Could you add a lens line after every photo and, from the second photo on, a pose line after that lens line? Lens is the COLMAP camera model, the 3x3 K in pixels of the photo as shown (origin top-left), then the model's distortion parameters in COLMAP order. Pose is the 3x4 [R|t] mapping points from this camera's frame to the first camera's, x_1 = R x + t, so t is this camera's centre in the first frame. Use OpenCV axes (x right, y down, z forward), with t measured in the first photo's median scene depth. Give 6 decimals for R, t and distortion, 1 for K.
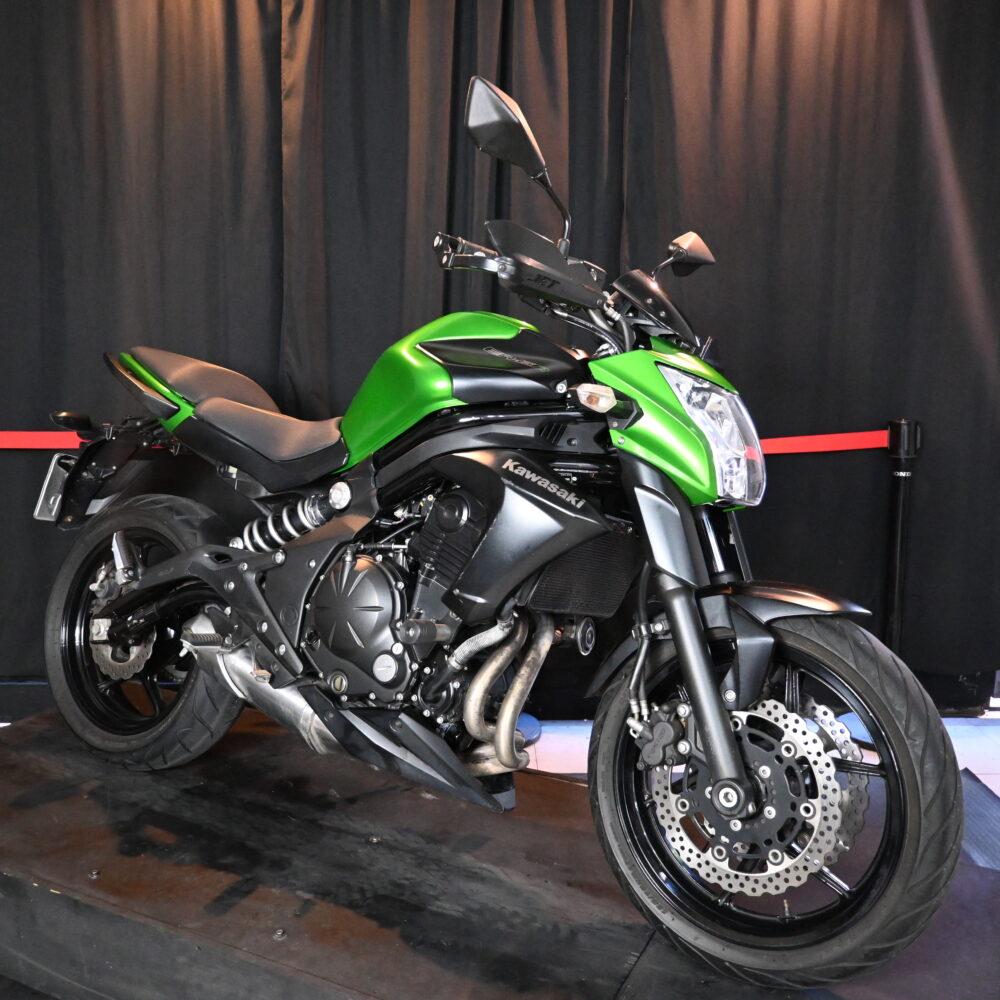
lens RADIAL K [[1022.3, 0, 500.0], [0, 1022.3, 500.0], [0, 0, 1]] dist [0.013994, -0.031697]
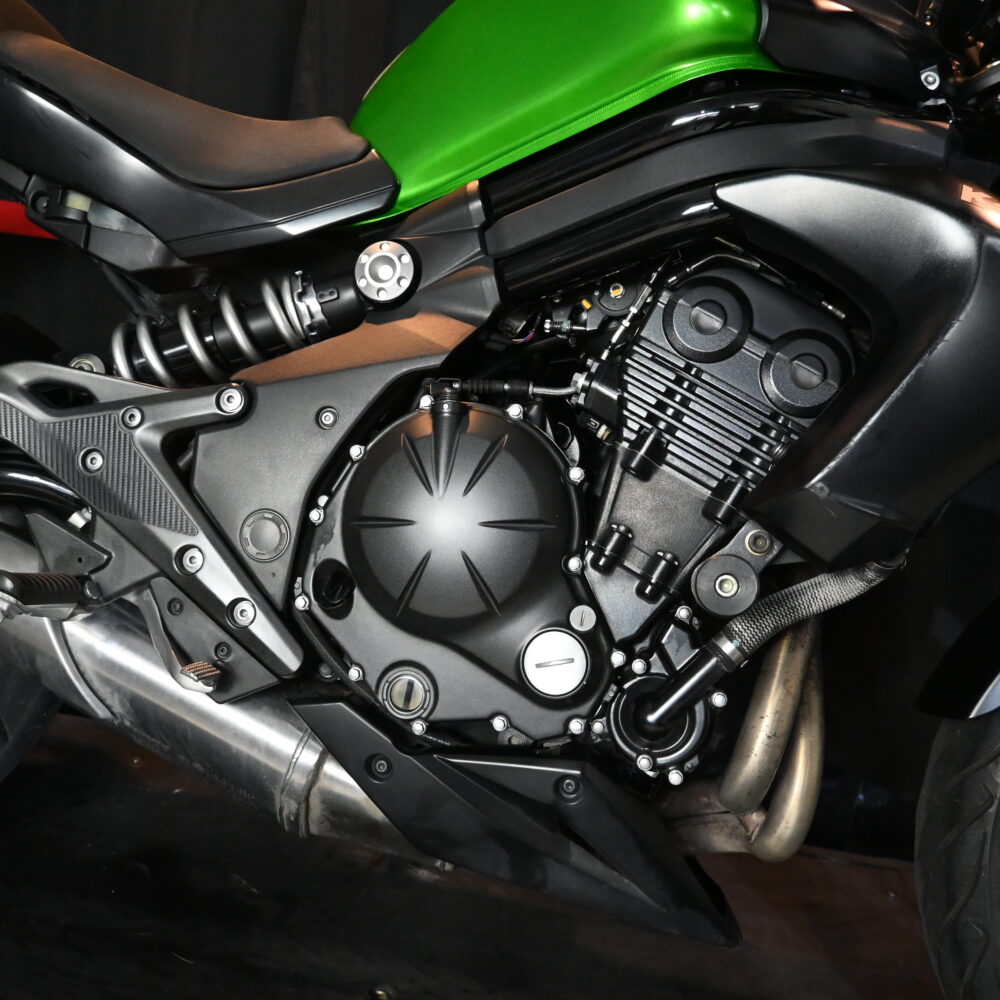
lens RADIAL K [[1022.3, 0, 500.0], [0, 1022.3, 500.0], [0, 0, 1]] dist [0.013994, -0.031697]
pose [[0.927364, 0.041335, 0.371870, -0.280984], [-0.066761, 0.996210, 0.055754, 0.069495], [-0.368156, -0.076530, 0.926609, 0.581318]]
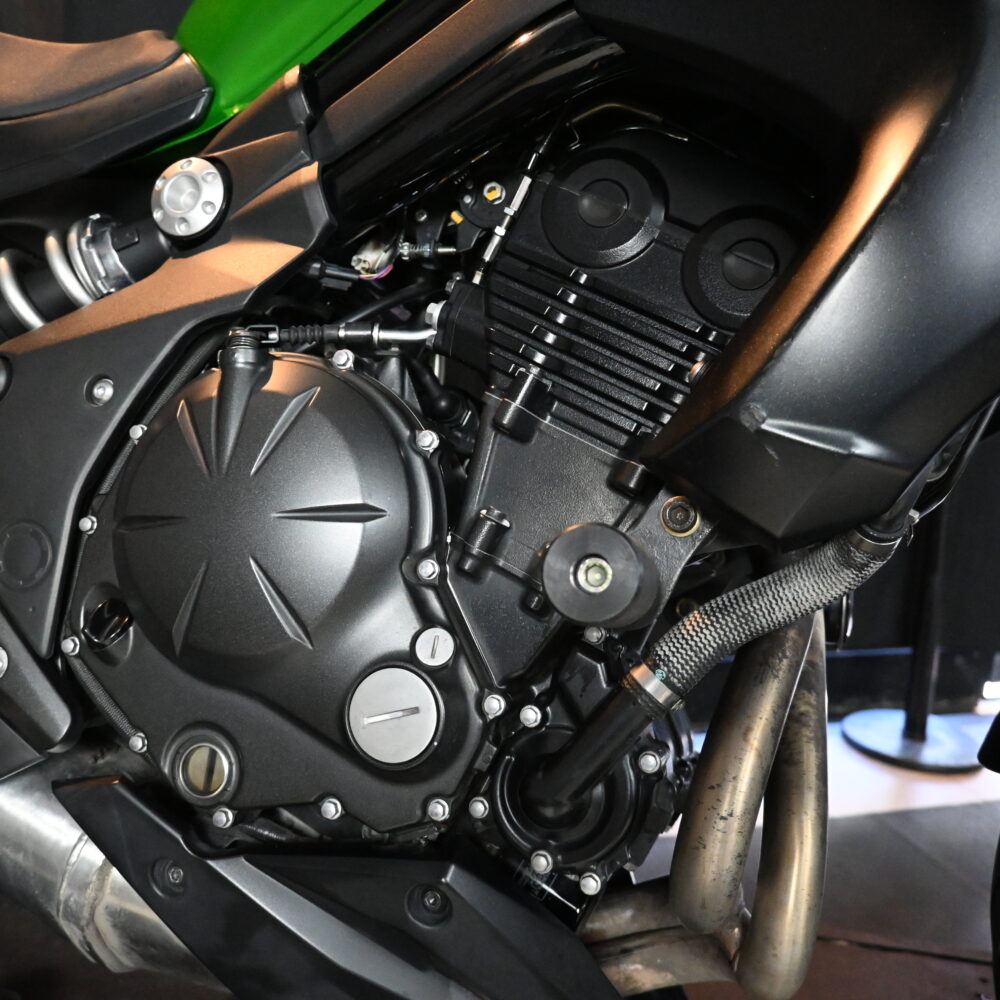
lens RADIAL K [[1022.3, 0, 500.0], [0, 1022.3, 500.0], [0, 0, 1]] dist [0.013994, -0.031697]
pose [[0.962278, 0.008225, 0.271945, -0.154126], [-0.007973, 0.999966, -0.002033, 0.097930], [-0.271953, -0.000211, 0.962311, 0.673850]]
